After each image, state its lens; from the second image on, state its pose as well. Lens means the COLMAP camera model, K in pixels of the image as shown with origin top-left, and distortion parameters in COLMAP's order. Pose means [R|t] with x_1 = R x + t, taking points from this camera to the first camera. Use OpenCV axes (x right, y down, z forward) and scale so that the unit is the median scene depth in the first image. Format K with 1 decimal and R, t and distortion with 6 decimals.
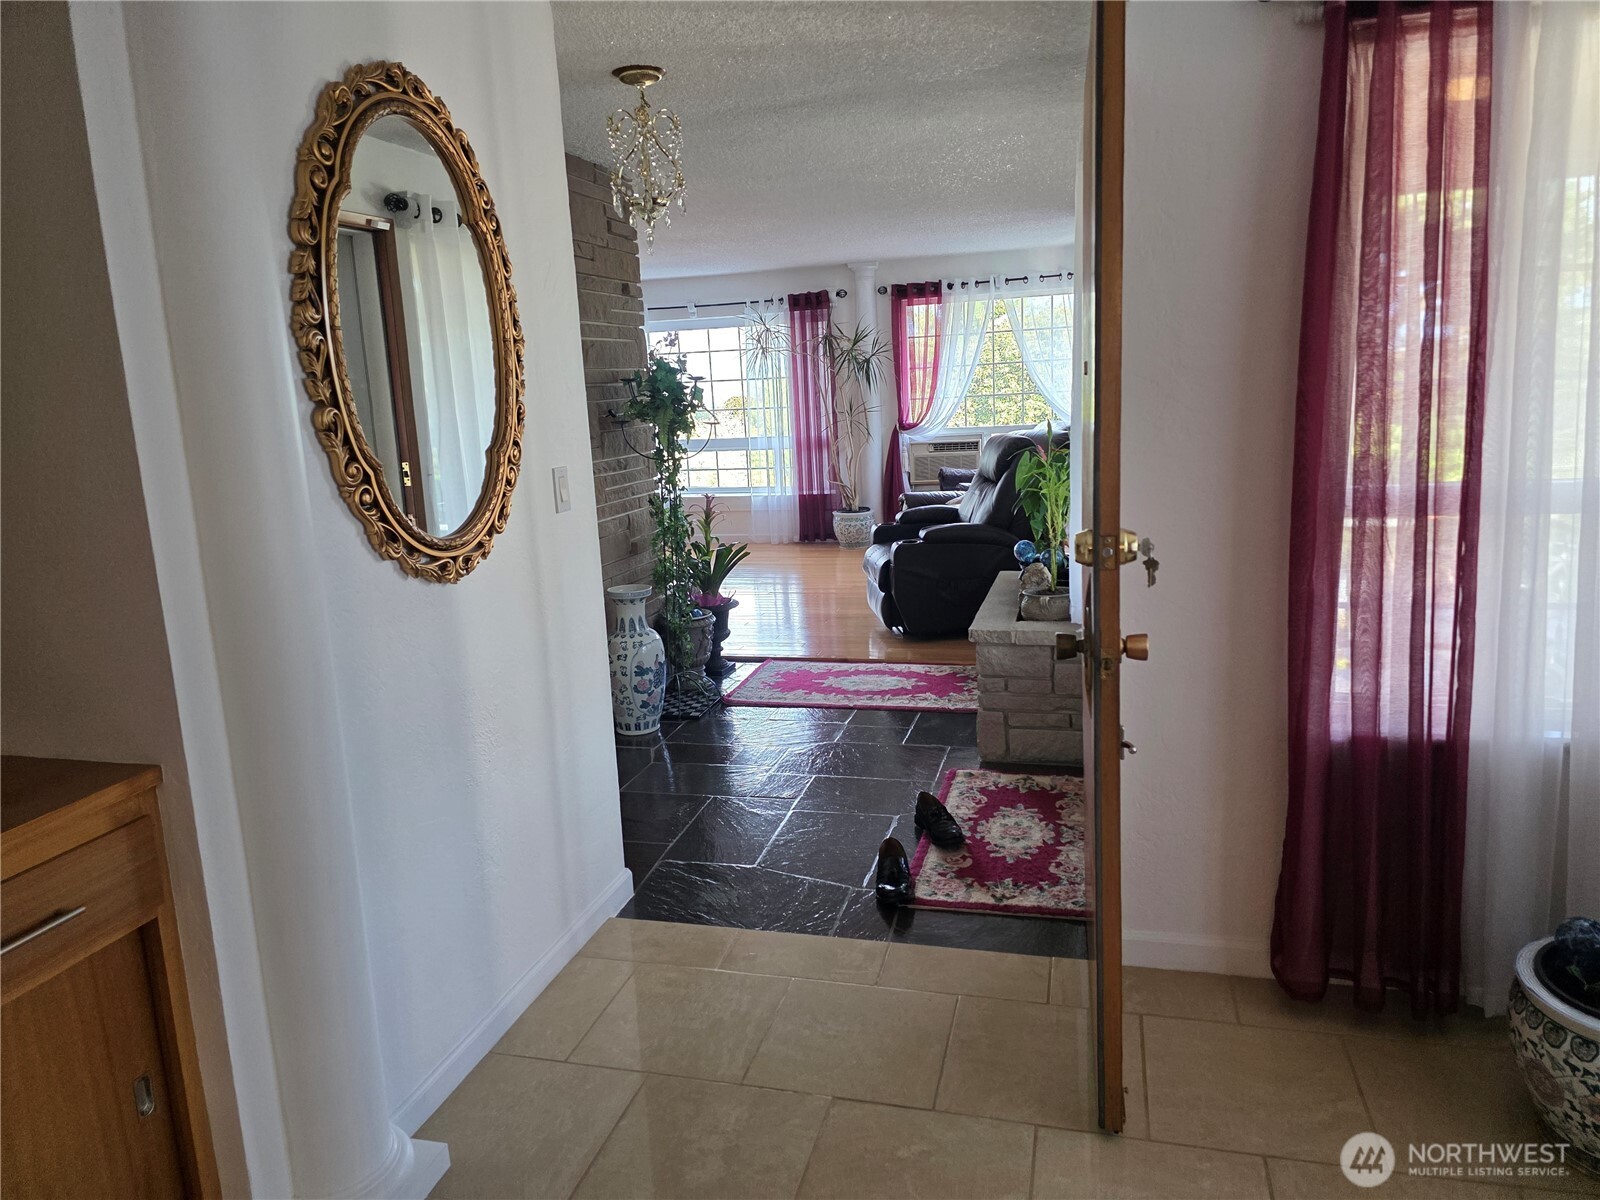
lens RADIAL K [[1075.6, 0, 799.9], [0, 1075.6, 621.5], [0, 0, 1]] dist [-0.000823, -0.000935]
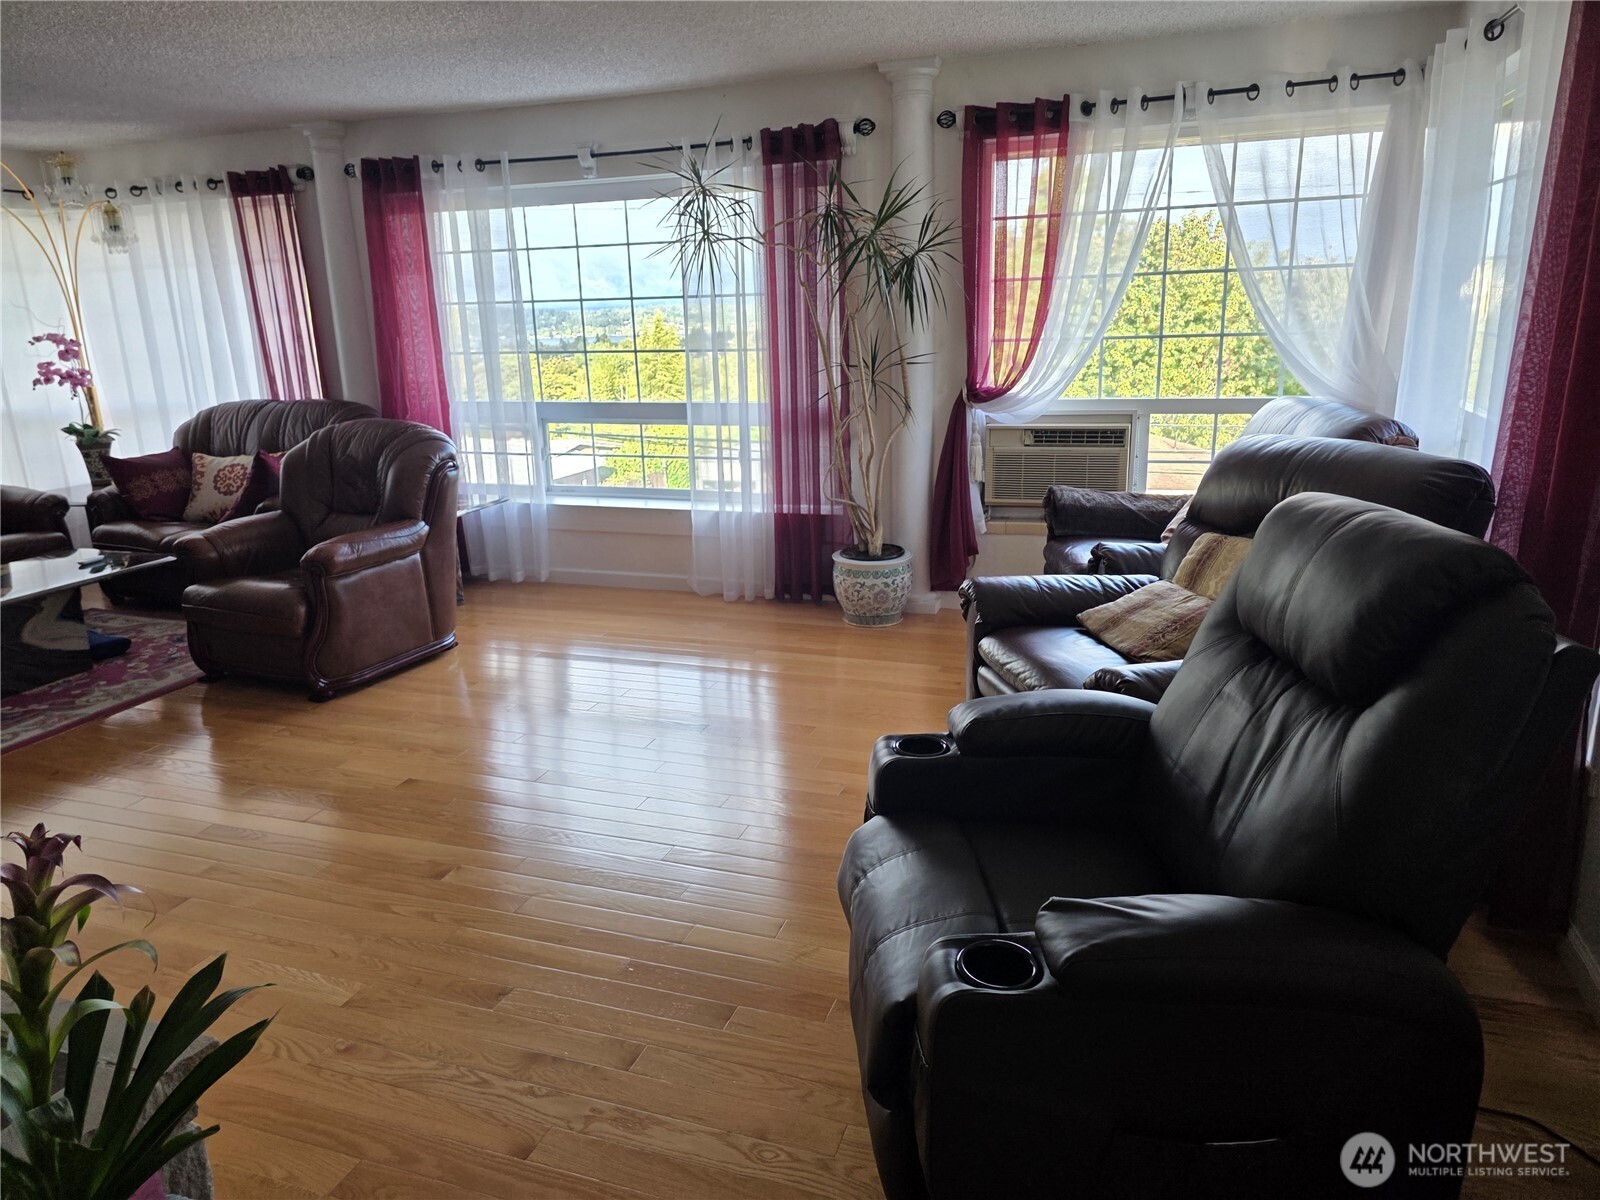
lens RADIAL K [[1066.0, 0, 773.4], [0, 1066.0, 595.3], [0, 0, 1]] dist [-0.001405, -0.000194]
pose [[0.996319, 0.040293, -0.075663, 0.074725], [-0.036726, 0.998174, 0.047948, -0.188418], [0.077457, -0.044993, 0.995980, 0.851988]]
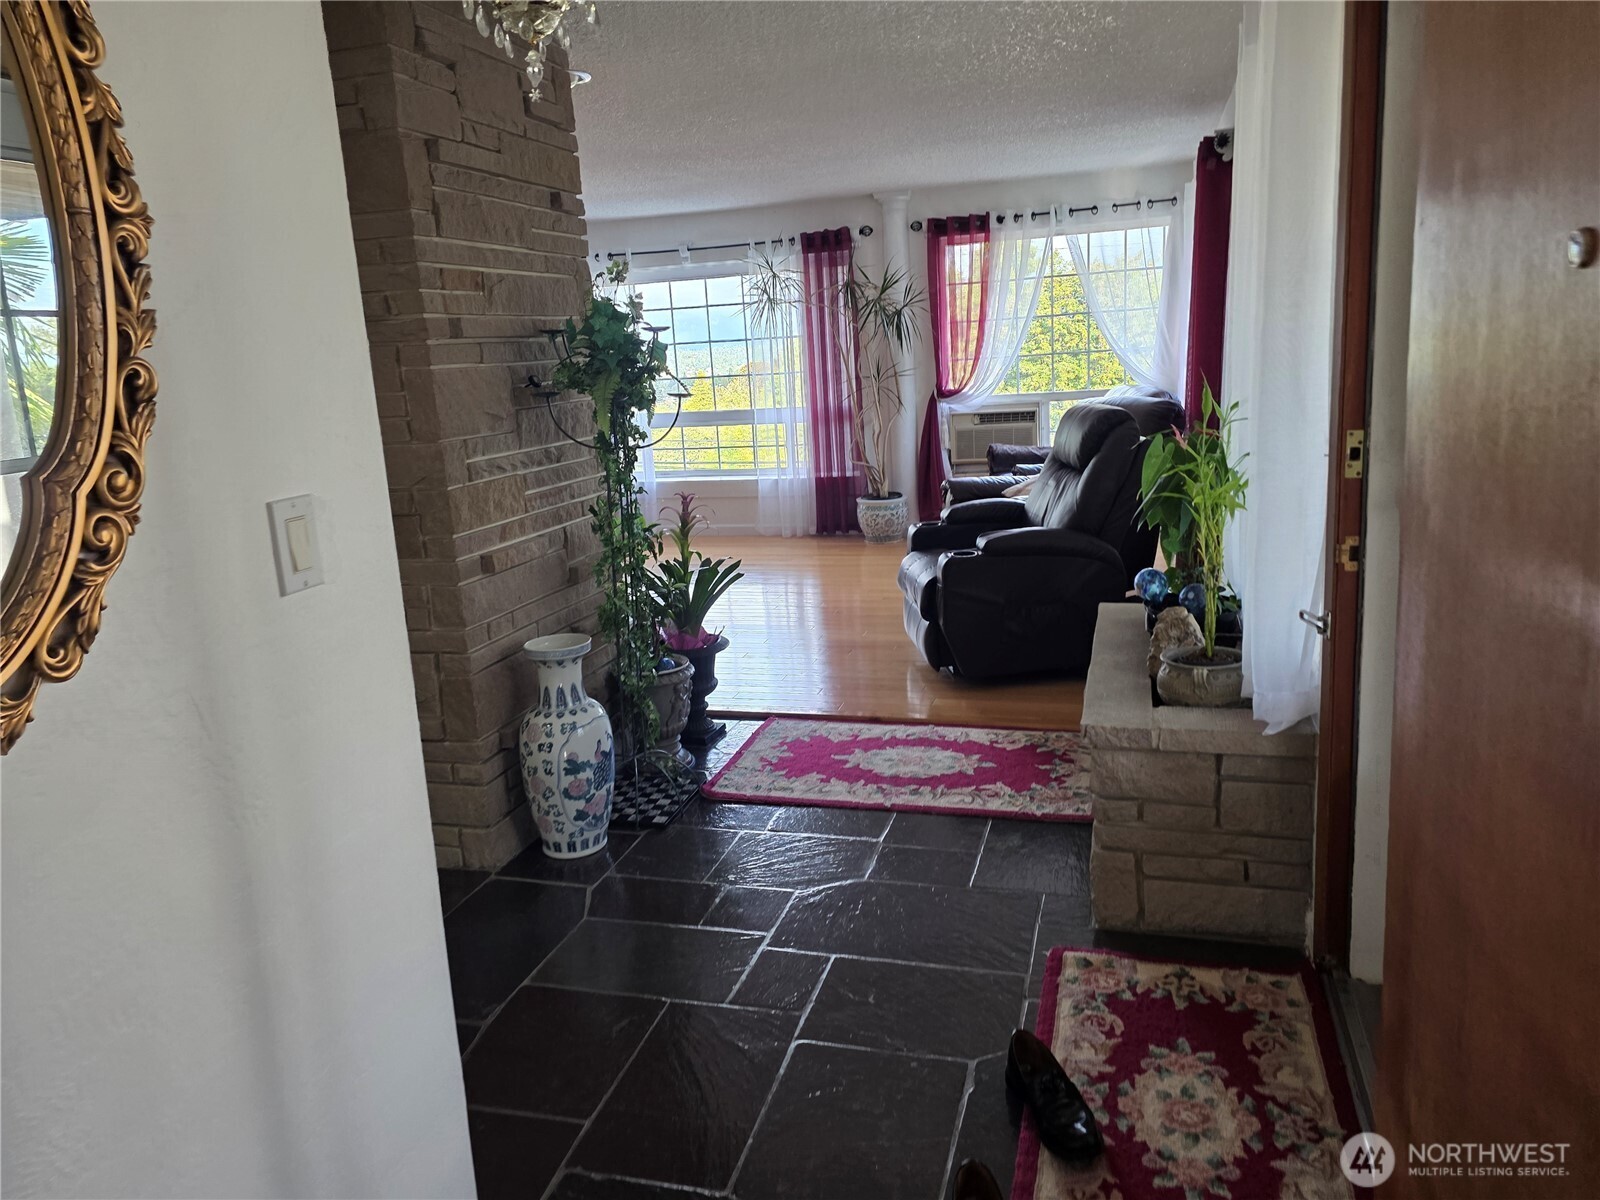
lens RADIAL K [[1100.2, 0, 800.0], [0, 1100.2, 600.0], [0, 0, 1]] dist [-0.004853, -0.004300]
pose [[0.999792, -0.005767, -0.019545, 0.005947], [0.005916, 0.999954, 0.007613, -0.055425], [0.019500, -0.007727, 0.999780, 0.284538]]
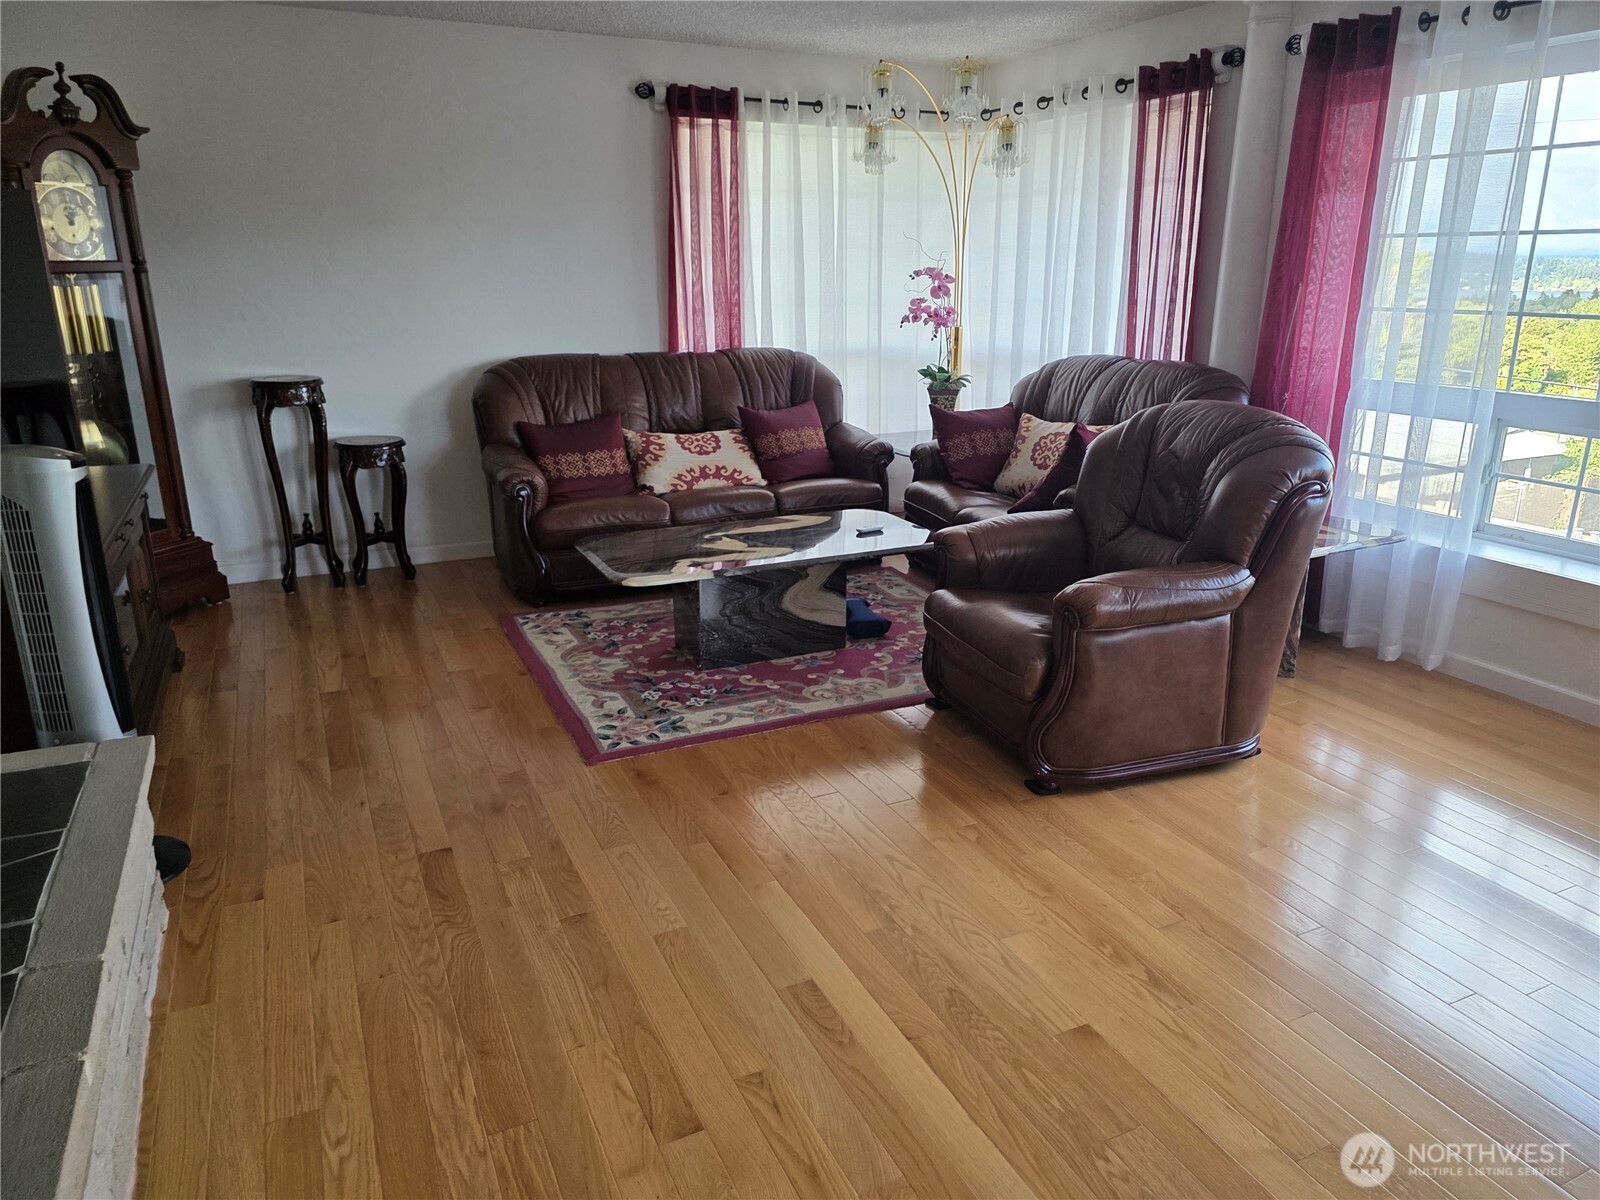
lens RADIAL K [[1061.4, 0, 828.7], [0, 1061.4, 603.8], [0, 0, 1]] dist [0.065141, -0.048226]
pose [[0.665465, 0.268245, -0.696563, -0.039047], [-0.194462, 0.963273, 0.185174, -0.249614], [0.720653, 0.012228, 0.693188, 1.185562]]
